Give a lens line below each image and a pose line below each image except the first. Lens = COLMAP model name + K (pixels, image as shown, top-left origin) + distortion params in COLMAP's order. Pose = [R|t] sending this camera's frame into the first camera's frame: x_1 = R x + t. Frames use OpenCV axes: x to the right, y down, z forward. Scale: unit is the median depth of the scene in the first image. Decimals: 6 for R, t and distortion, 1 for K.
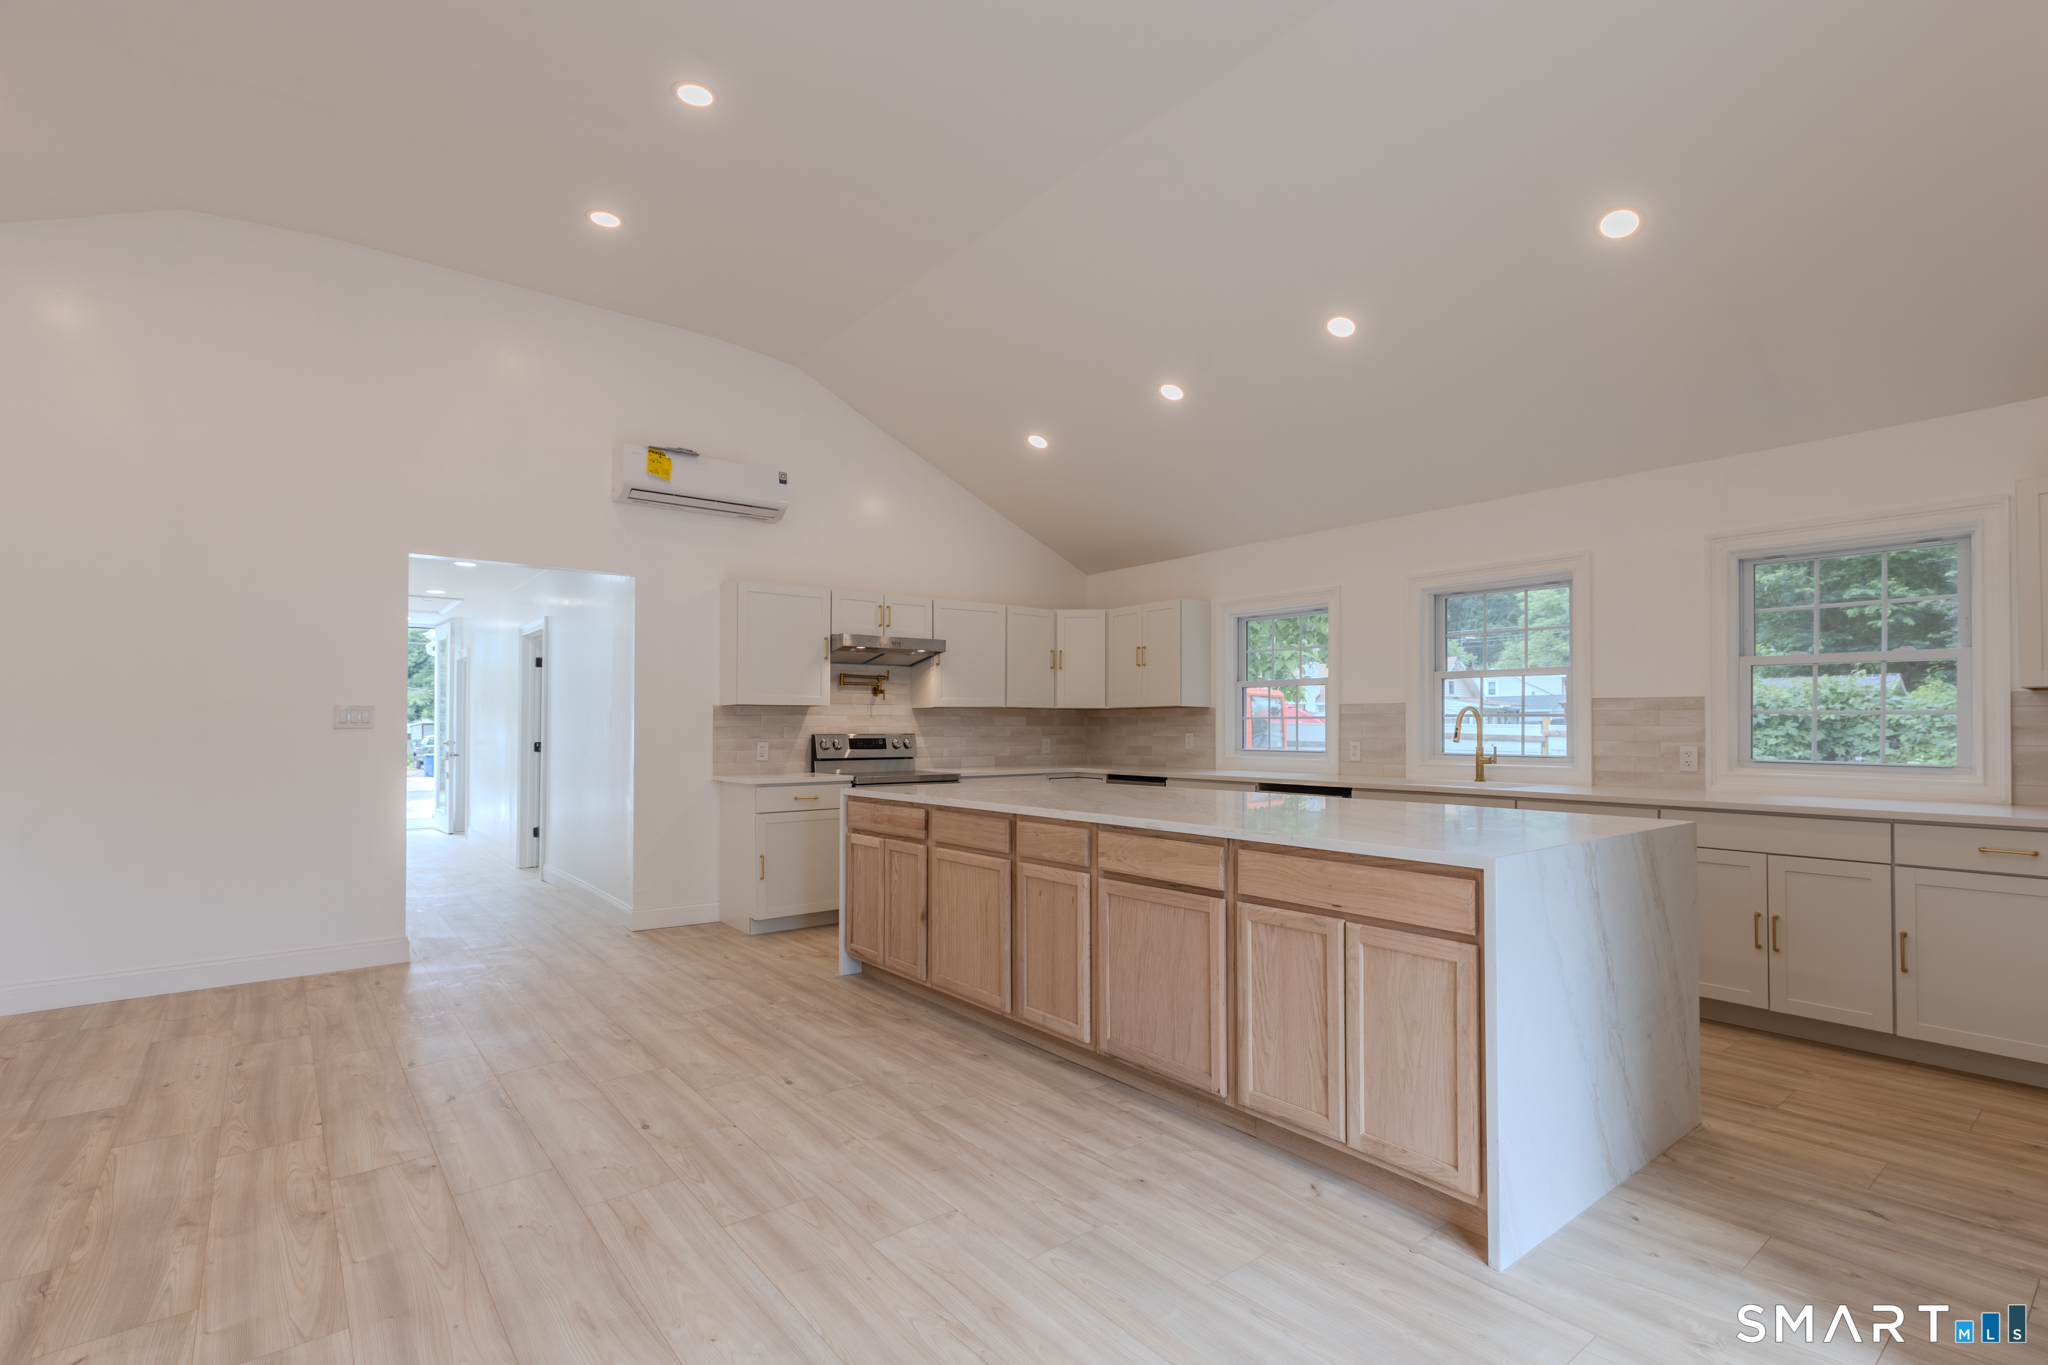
lens RADIAL K [[932.6, 0, 1016.4], [0, 932.6, 718.2], [0, 0, 1]] dist [0.003178, -0.000783]
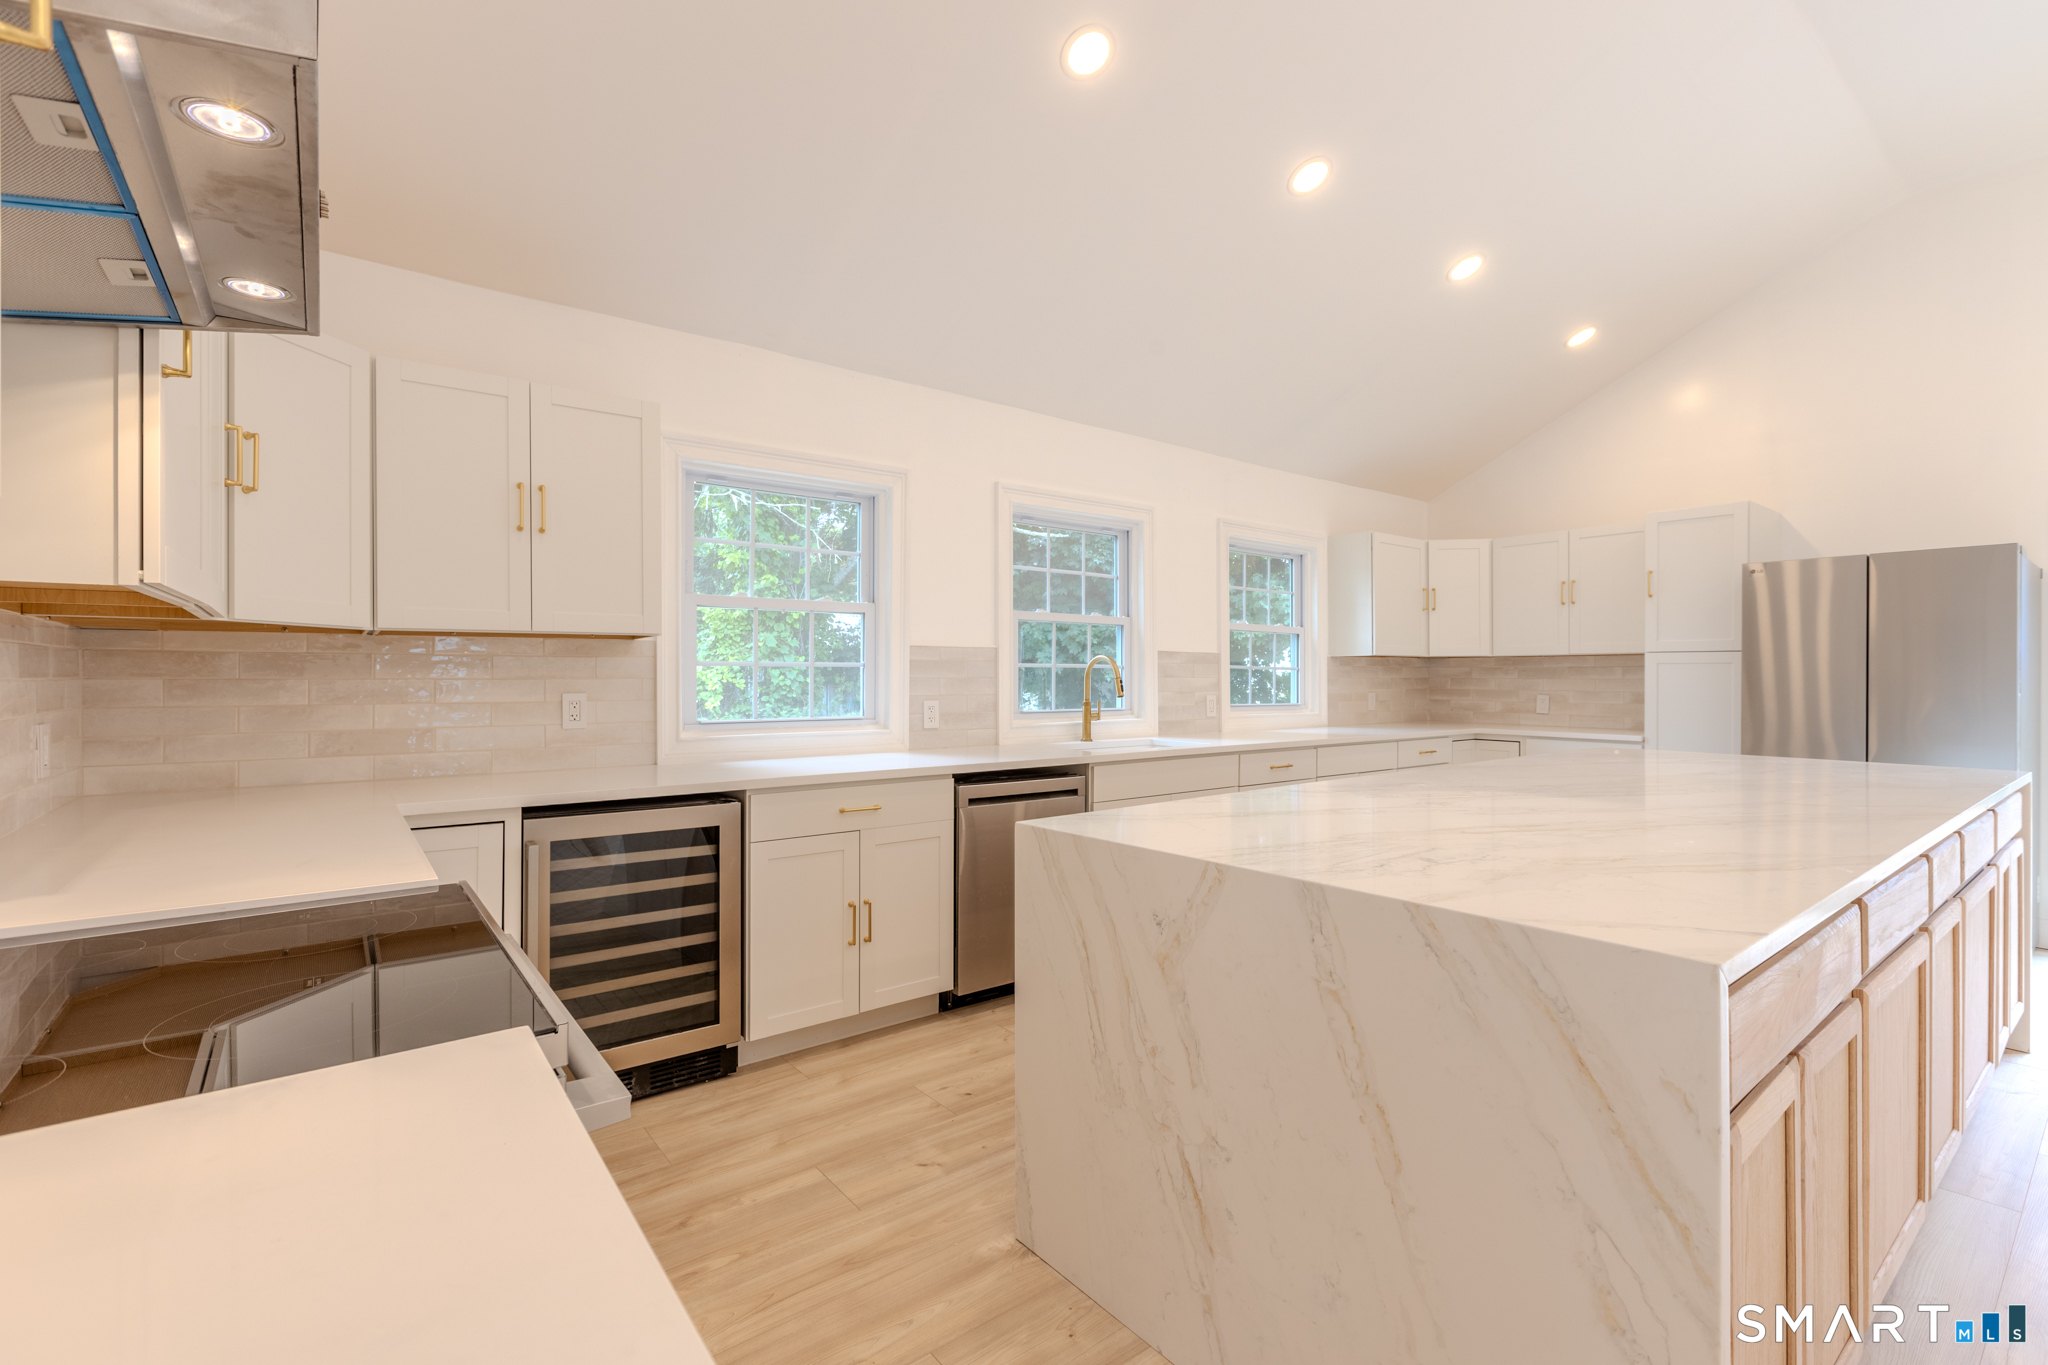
lens RADIAL K [[932.6, 0, 1008.0], [0, 932.6, 674.6], [0, 0, 1]] dist [0.003178, -0.000783]
pose [[-0.009710, -0.004747, 0.999942, -0.389715], [-0.013539, 0.999898, 0.004615, 0.002189], [-0.999861, -0.013494, -0.009773, 1.115913]]
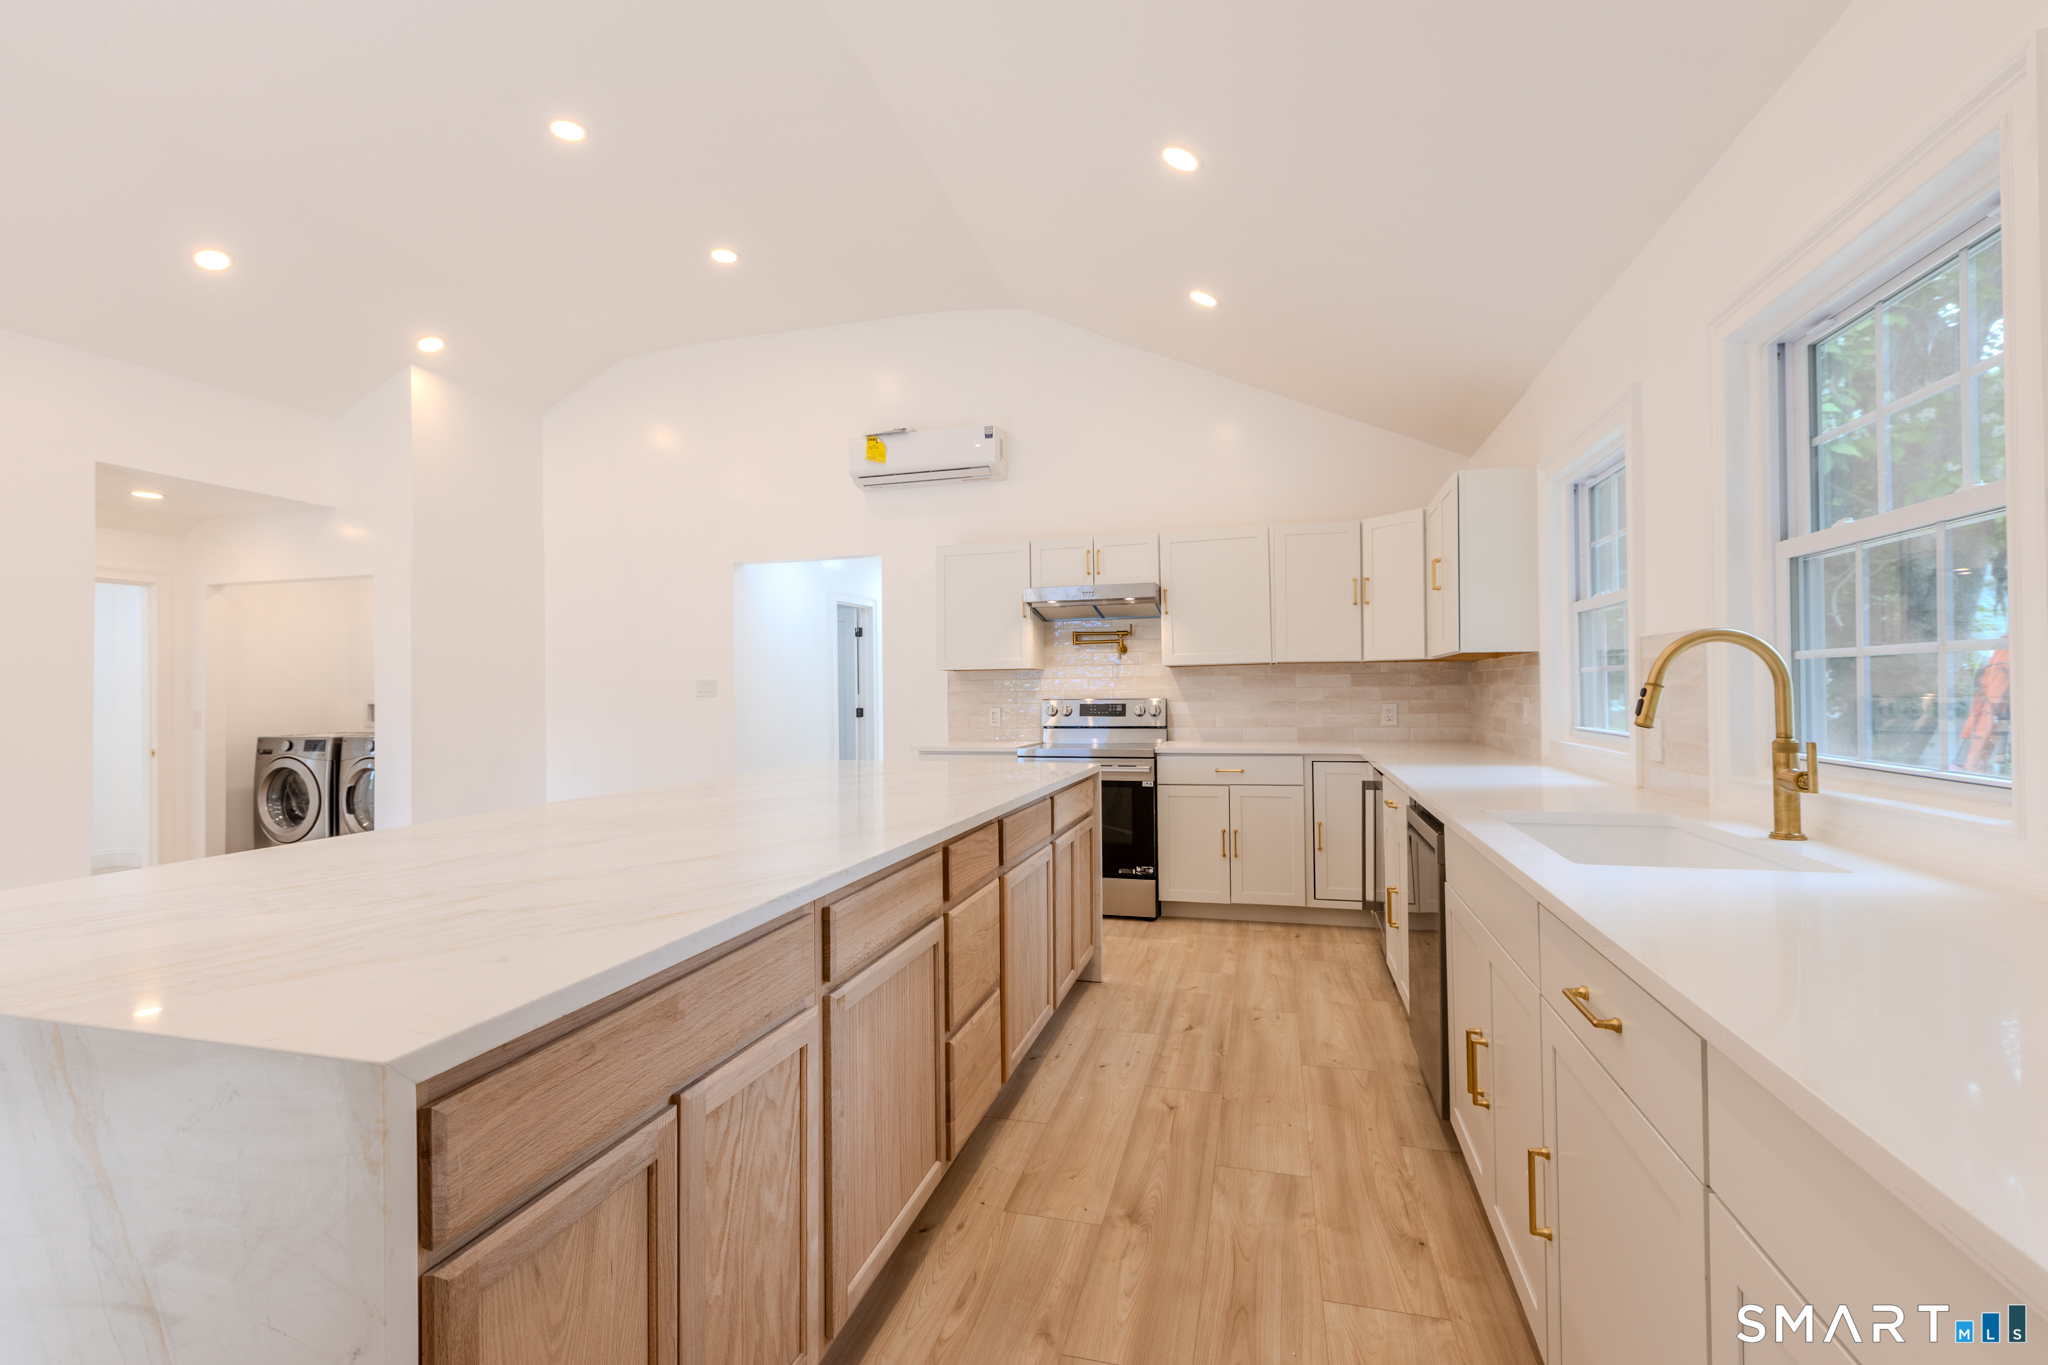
lens RADIAL K [[932.6, 0, 1018.6], [0, 932.6, 670.3], [0, 0, 1]] dist [0.003178, -0.000783]
pose [[0.601522, -0.025485, -0.798450, 0.654057], [0.018806, 0.999666, -0.017740, 0.005551], [0.798635, -0.004345, 0.601800, 0.555926]]
